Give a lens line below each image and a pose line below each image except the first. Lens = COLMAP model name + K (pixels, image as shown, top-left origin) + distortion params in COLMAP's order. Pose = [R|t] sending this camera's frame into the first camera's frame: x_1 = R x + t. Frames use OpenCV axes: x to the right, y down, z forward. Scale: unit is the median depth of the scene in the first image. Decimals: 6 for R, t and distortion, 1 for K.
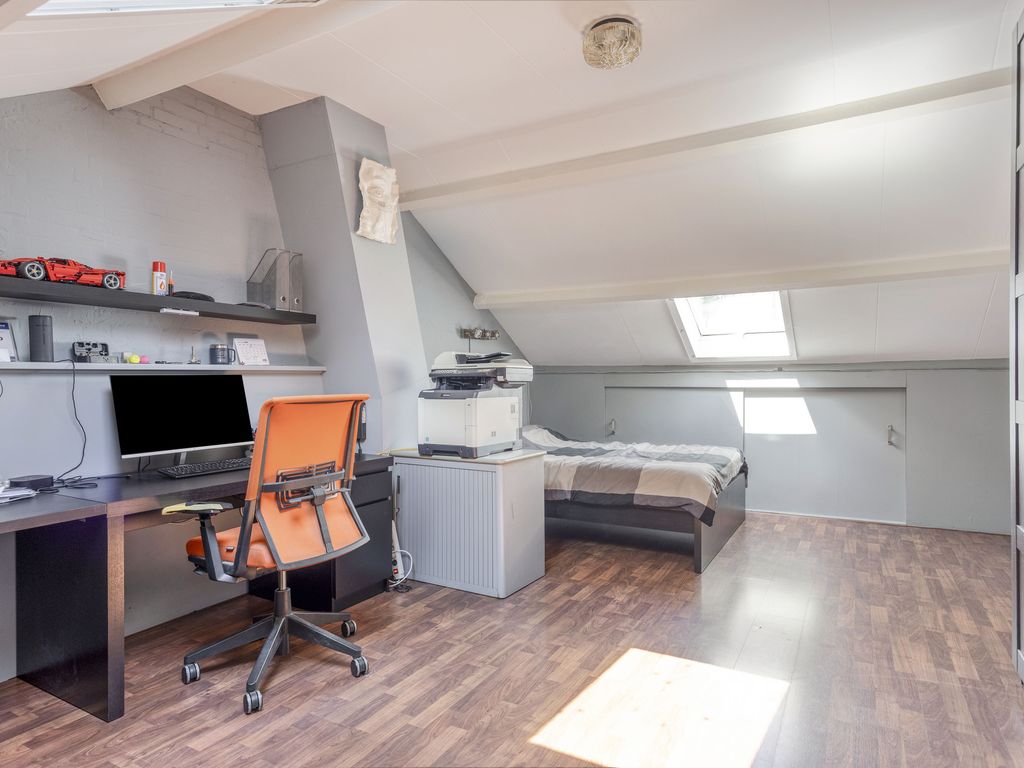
lens RADIAL K [[596.2, 0, 512.2], [0, 596.2, 381.2], [0, 0, 1]] dist [-0.005448, -0.002006]
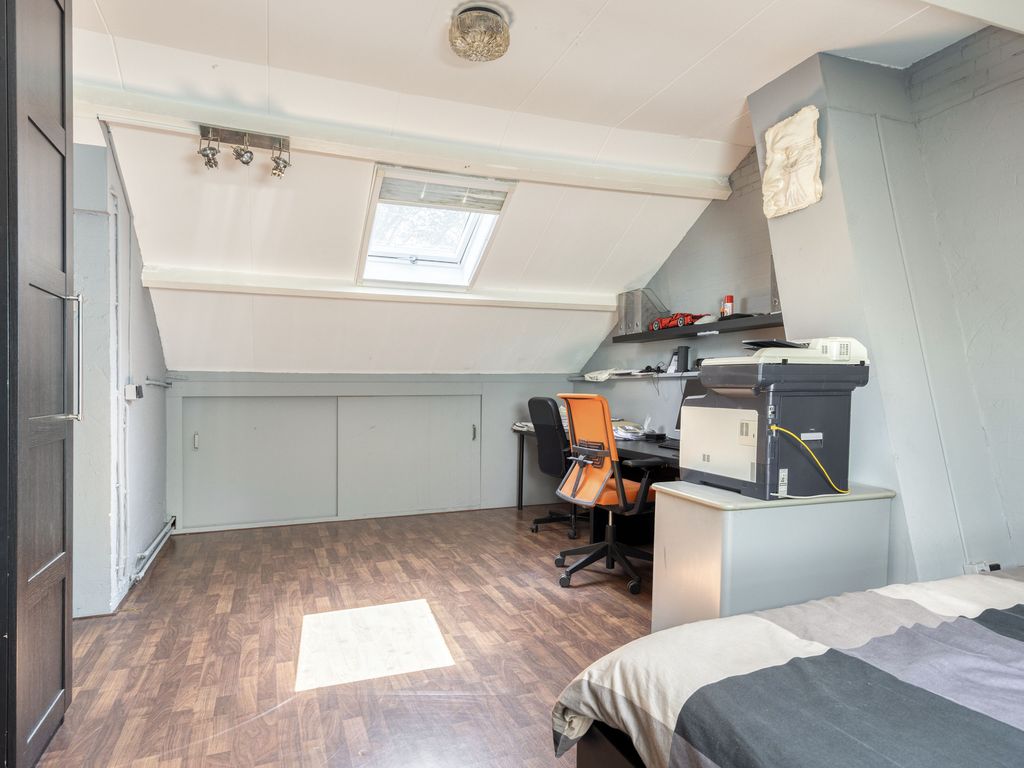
lens RADIAL K [[596.2, 0, 512.2], [0, 596.2, 381.2], [0, 0, 1]] dist [-0.005448, -0.002006]
pose [[-0.615902, 0.006673, -0.787795, 0.953016], [0.014144, 0.999897, -0.002588, -0.009156], [0.787696, -0.012736, -0.615932, 1.768079]]
